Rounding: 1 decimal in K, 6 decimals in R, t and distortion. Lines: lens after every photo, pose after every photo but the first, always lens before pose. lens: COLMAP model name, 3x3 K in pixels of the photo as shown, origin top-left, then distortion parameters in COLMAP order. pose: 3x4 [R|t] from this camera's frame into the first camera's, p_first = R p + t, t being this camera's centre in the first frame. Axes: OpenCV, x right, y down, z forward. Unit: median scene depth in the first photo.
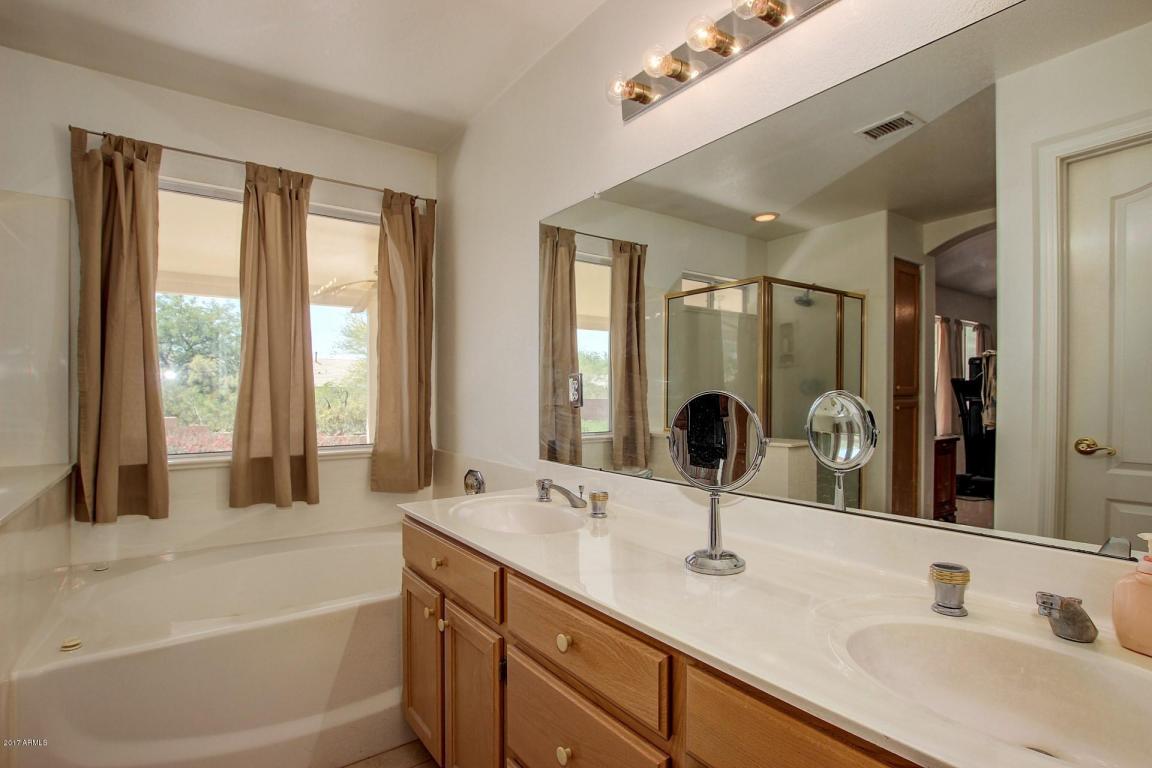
lens RADIAL K [[568.9, 0, 576.1], [0, 568.9, 395.6], [0, 0, 1]] dist [-0.026121, 0.000290]
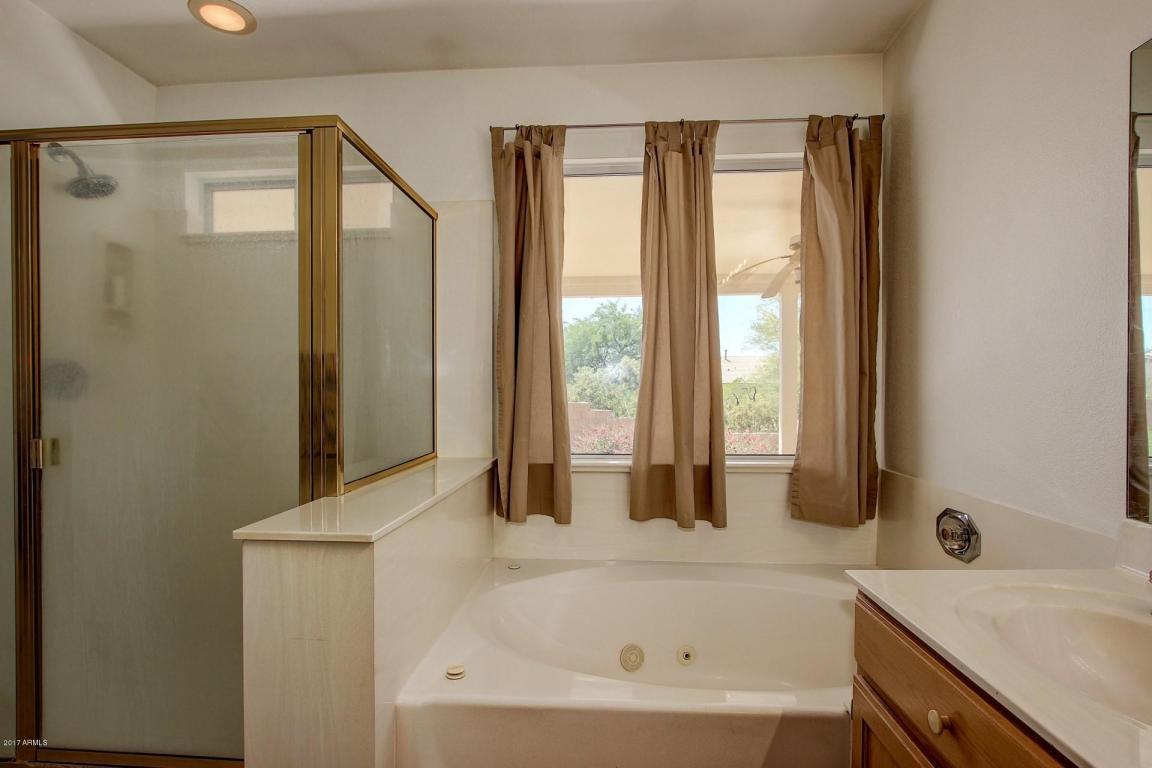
lens RADIAL K [[549.2, 0, 574.6], [0, 549.2, 393.3], [0, 0, 1]] dist [-0.025443, 0.000652]
pose [[0.764724, 0.004372, -0.644343, -0.122748], [-0.002706, 0.999990, 0.003573, -0.001487], [0.644352, -0.000989, 0.764728, 0.274763]]
